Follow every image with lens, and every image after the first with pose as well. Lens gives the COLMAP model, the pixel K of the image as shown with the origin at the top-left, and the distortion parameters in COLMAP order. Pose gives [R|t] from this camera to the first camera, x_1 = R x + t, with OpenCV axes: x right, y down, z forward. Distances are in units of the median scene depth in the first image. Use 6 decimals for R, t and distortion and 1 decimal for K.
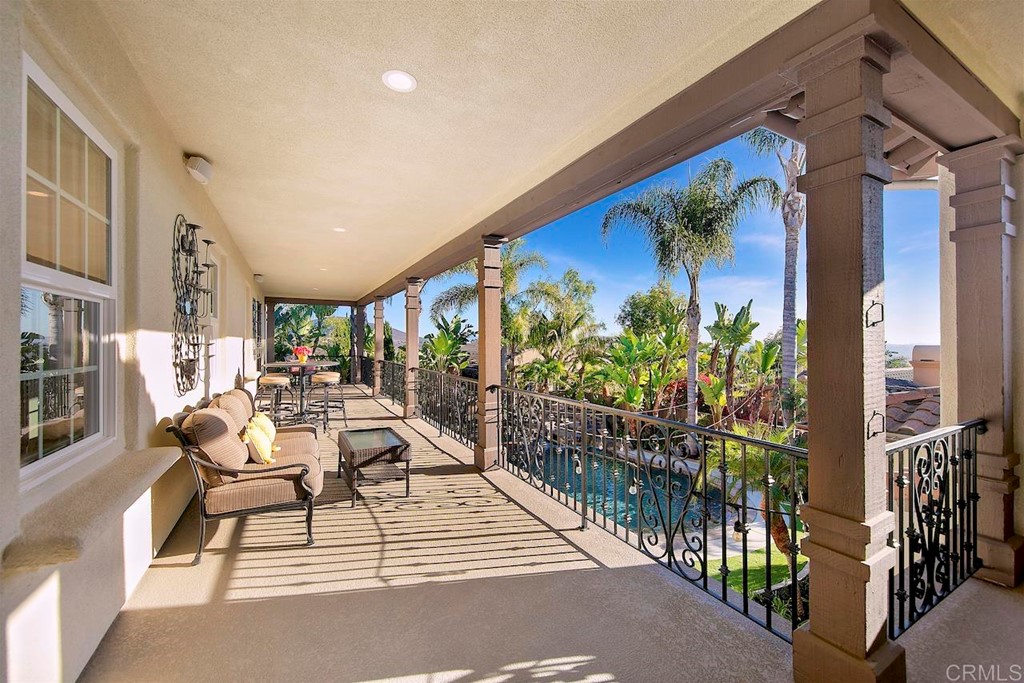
lens RADIAL K [[399.1, 0, 518.3], [0, 399.1, 339.5], [0, 0, 1]] dist [0.000568, -0.000276]
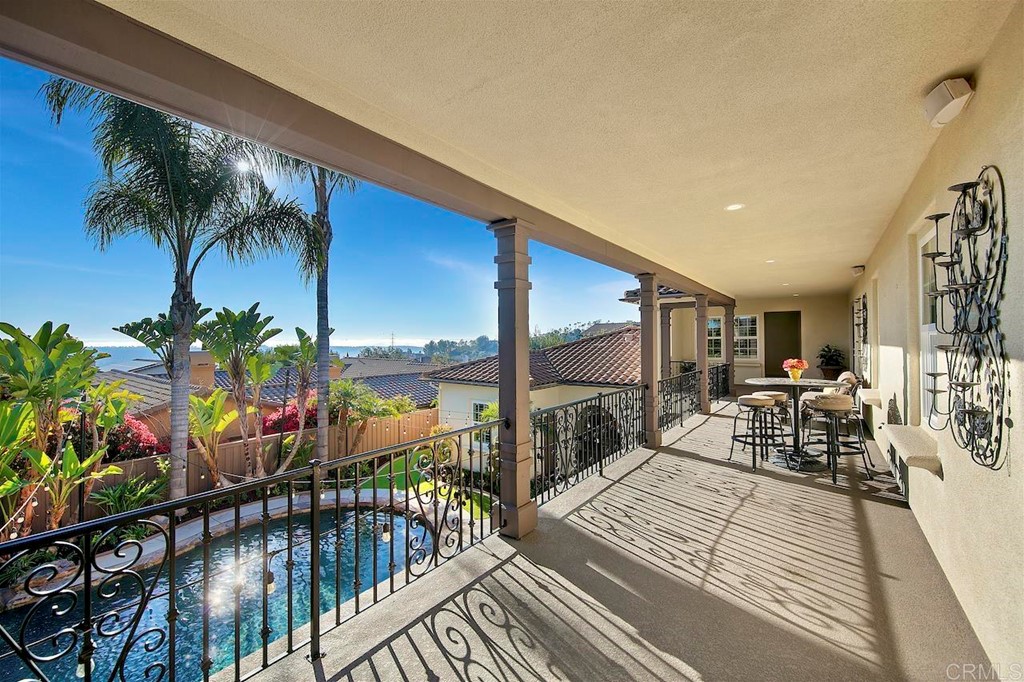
lens RADIAL K [[399.1, 0, 518.3], [0, 399.1, 339.0], [0, 0, 1]] dist [0.000568, -0.000276]
pose [[-0.409421, 0.011466, 0.912274, -0.955634], [0.009749, 0.999919, -0.008193, -0.027795], [-0.912294, 0.005539, -0.409499, 1.670320]]
